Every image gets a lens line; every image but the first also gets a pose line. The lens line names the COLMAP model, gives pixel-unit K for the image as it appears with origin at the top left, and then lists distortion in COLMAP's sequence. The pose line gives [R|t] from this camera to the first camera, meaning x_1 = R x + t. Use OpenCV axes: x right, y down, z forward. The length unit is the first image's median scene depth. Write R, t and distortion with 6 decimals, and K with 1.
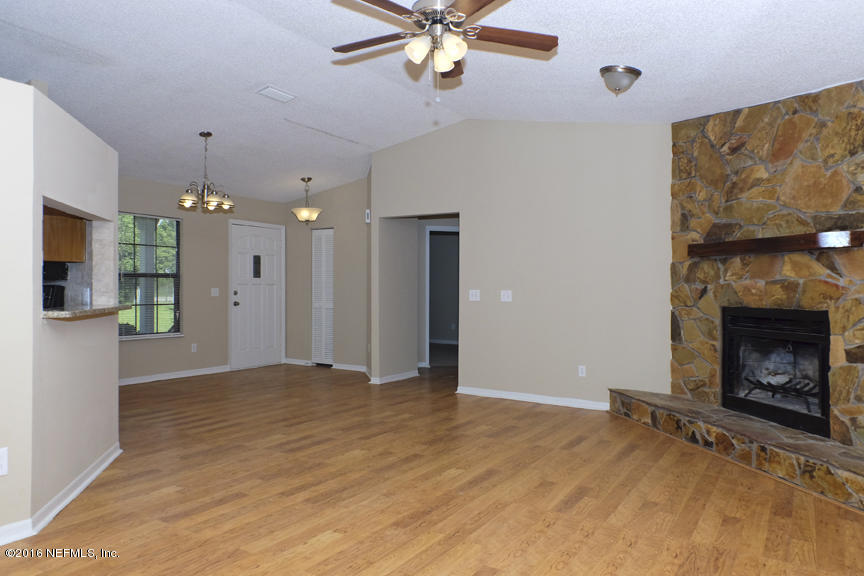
lens RADIAL K [[598.9, 0, 424.1], [0, 598.9, 286.0], [0, 0, 1]] dist [-0.007193, 0.009237]
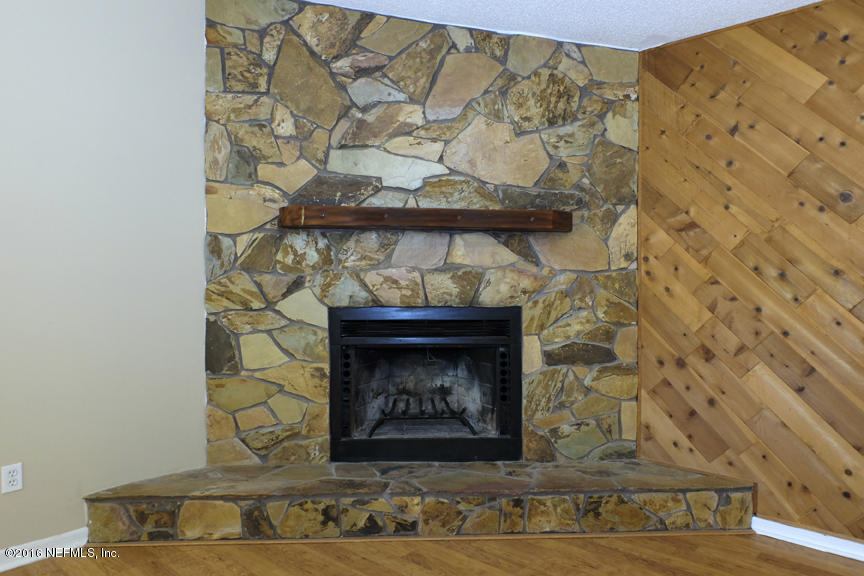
lens RADIAL K [[598.9, 0, 446.0], [0, 598.9, 288.4], [0, 0, 1]] dist [-0.007193, 0.009237]
pose [[0.157858, -0.012054, 0.987388, -0.132677], [-0.004041, 0.999909, 0.012852, 0.005247], [-0.987454, -0.006019, 0.157795, 0.837785]]
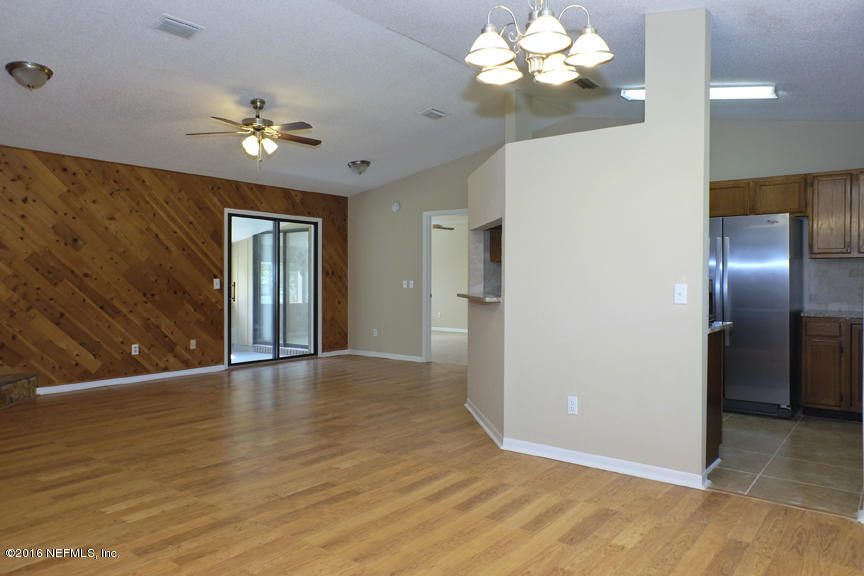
lens RADIAL K [[598.9, 0, 437.0], [0, 598.9, 283.0], [0, 0, 1]] dist [-0.007193, 0.009237]
pose [[-0.995767, -0.000354, 0.091910, -0.451846], [0.000147, 0.999985, 0.005450, 0.015051], [-0.091910, 0.005441, -0.995752, 1.854559]]
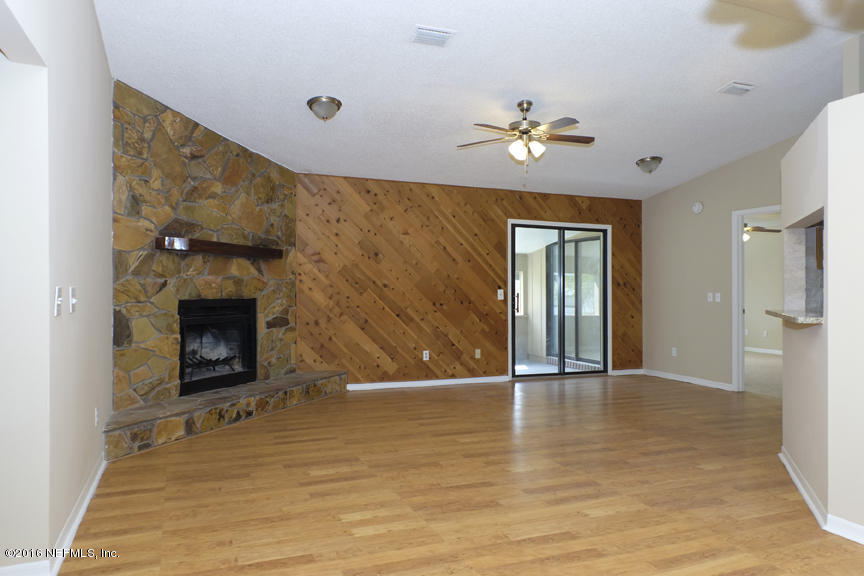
lens RADIAL K [[598.9, 0, 426.3], [0, 598.9, 281.0], [0, 0, 1]] dist [-0.007193, 0.009237]
pose [[-0.815834, 0.002853, 0.578279, -0.489625], [-0.007050, 0.999864, -0.014878, 0.014909], [-0.578243, -0.016214, -0.815704, 1.726914]]
